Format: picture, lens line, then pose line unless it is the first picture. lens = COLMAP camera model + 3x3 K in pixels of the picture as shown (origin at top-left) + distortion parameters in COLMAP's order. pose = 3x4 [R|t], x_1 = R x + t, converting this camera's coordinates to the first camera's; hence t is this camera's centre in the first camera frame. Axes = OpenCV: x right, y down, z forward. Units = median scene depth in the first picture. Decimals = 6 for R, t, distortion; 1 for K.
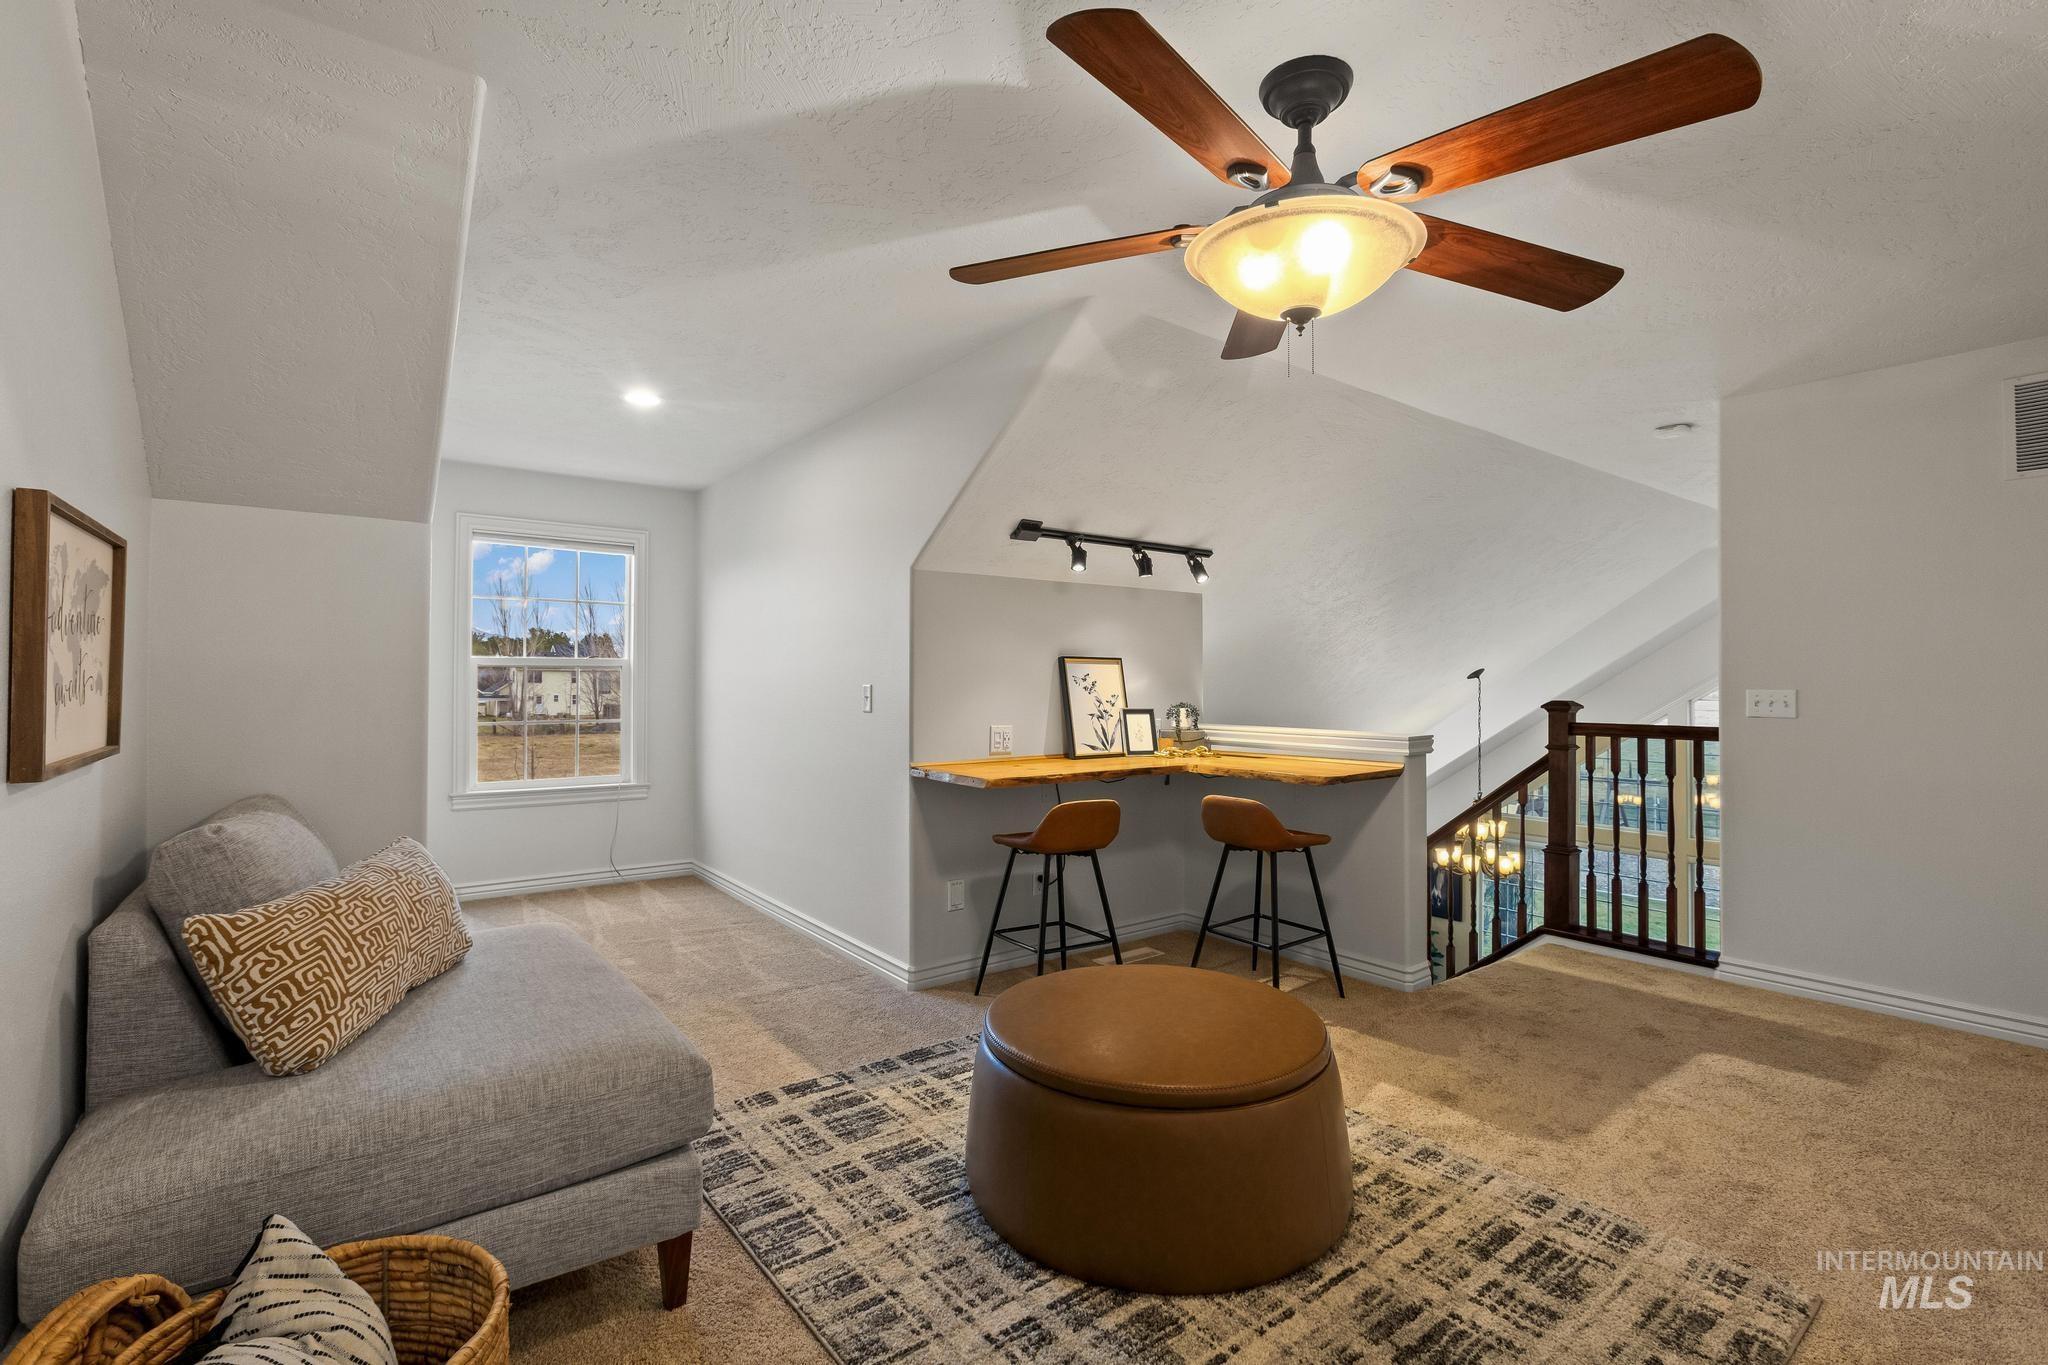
lens RADIAL K [[937.8, 0, 1025.7], [0, 937.8, 686.2], [0, 0, 1]] dist [-0.010631, 0.005296]
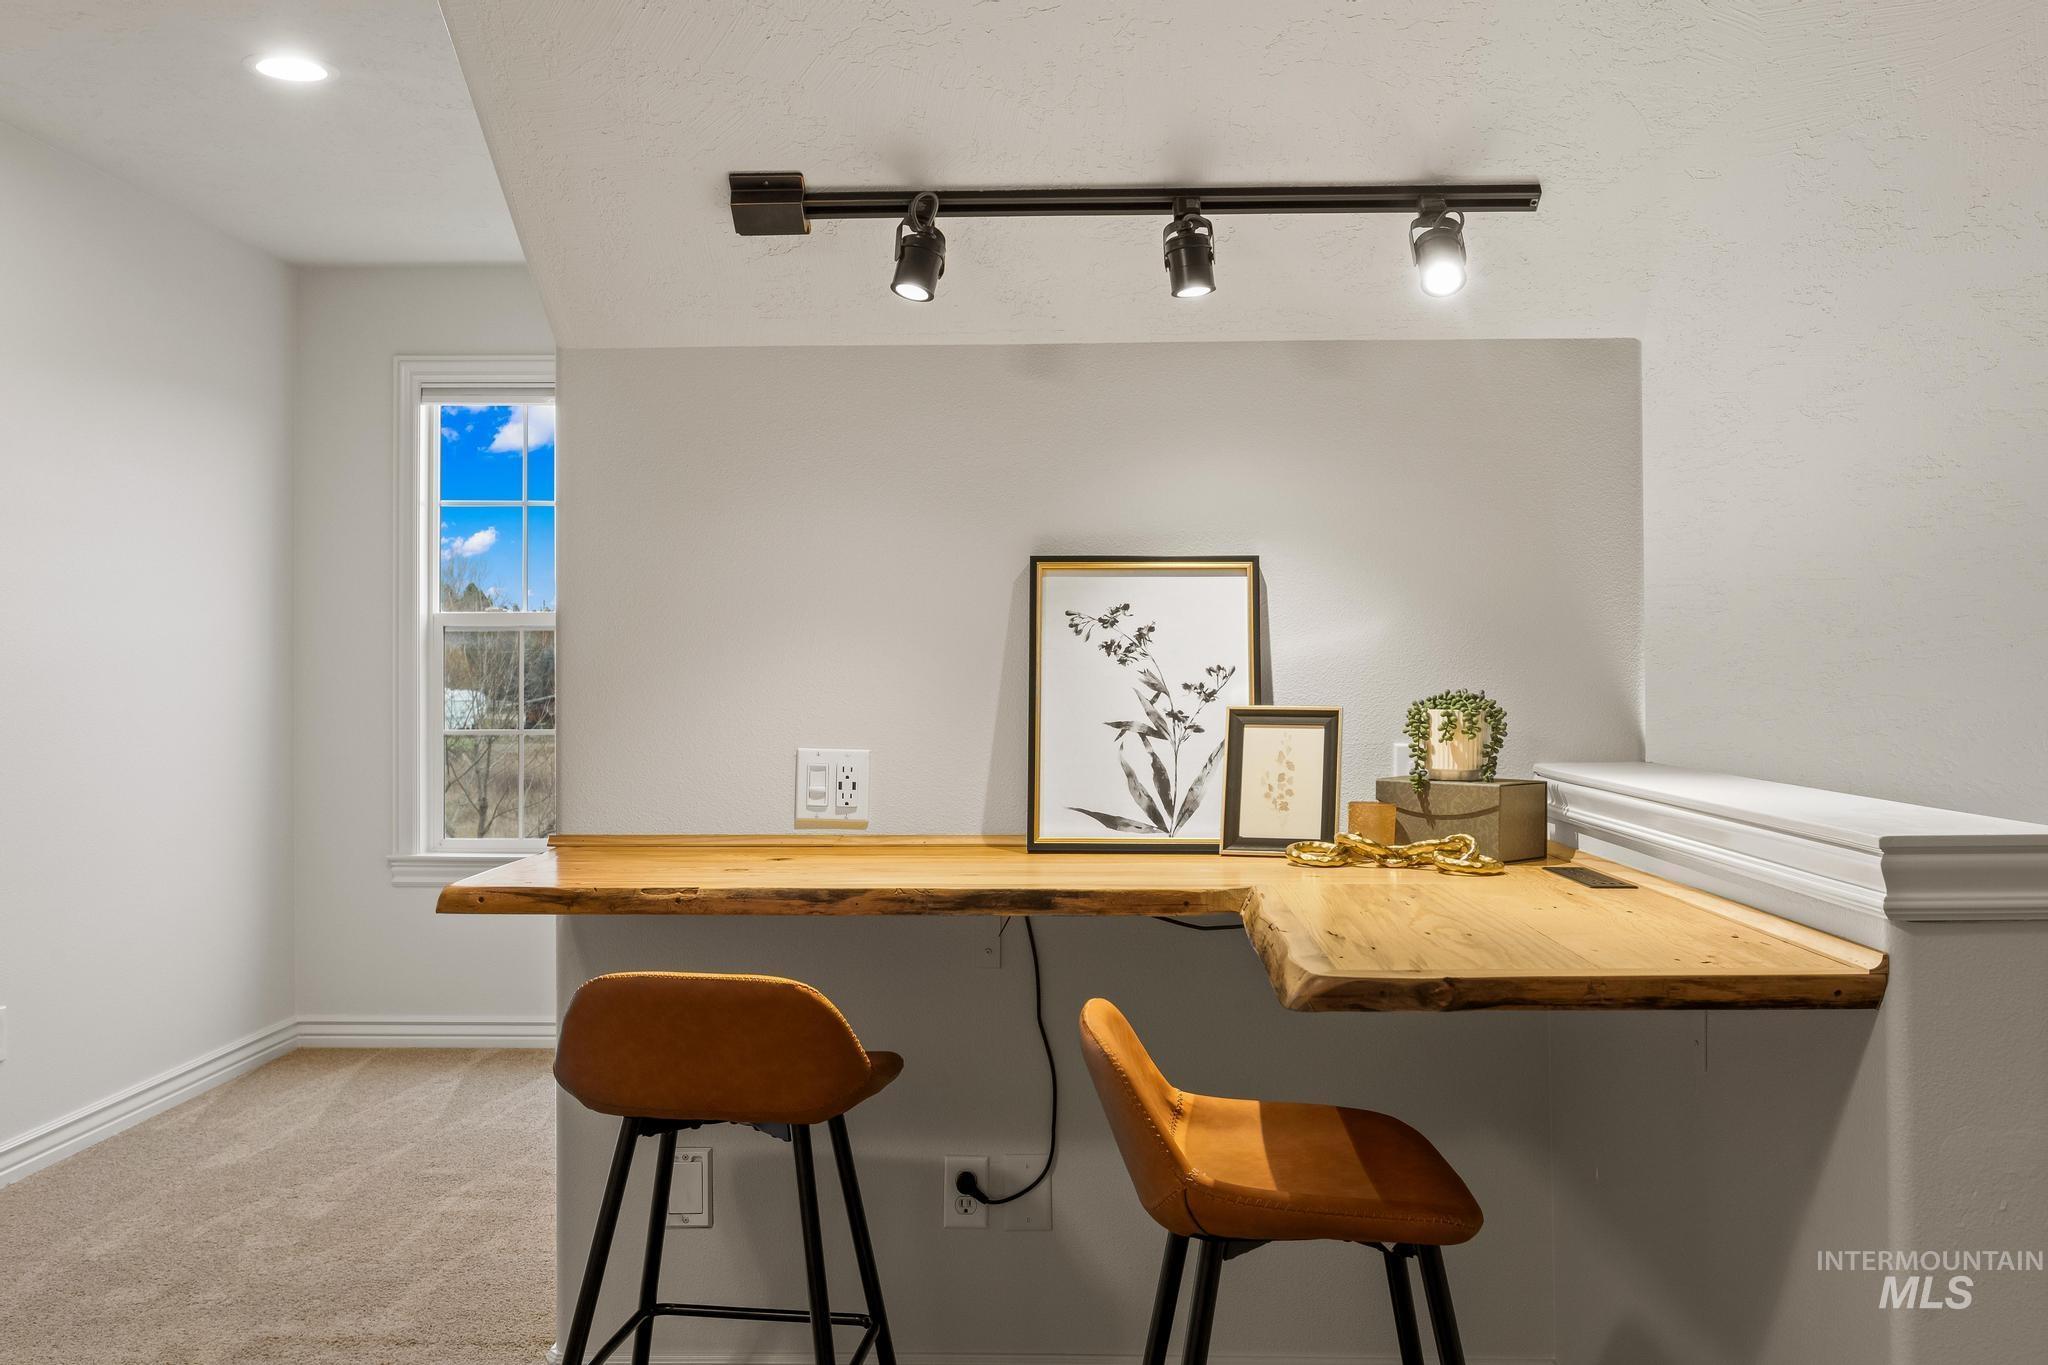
lens RADIAL K [[1826.3, 0, 1023.0], [0, 1826.3, 670.8], [0, 0, 1]] dist [0.009793, 0.006847]
pose [[0.772503, -0.006602, -0.634977, 0.462480], [0.001736, 0.999964, -0.008285, 0.016201], [0.635009, 0.005298, 0.772487, 0.464570]]
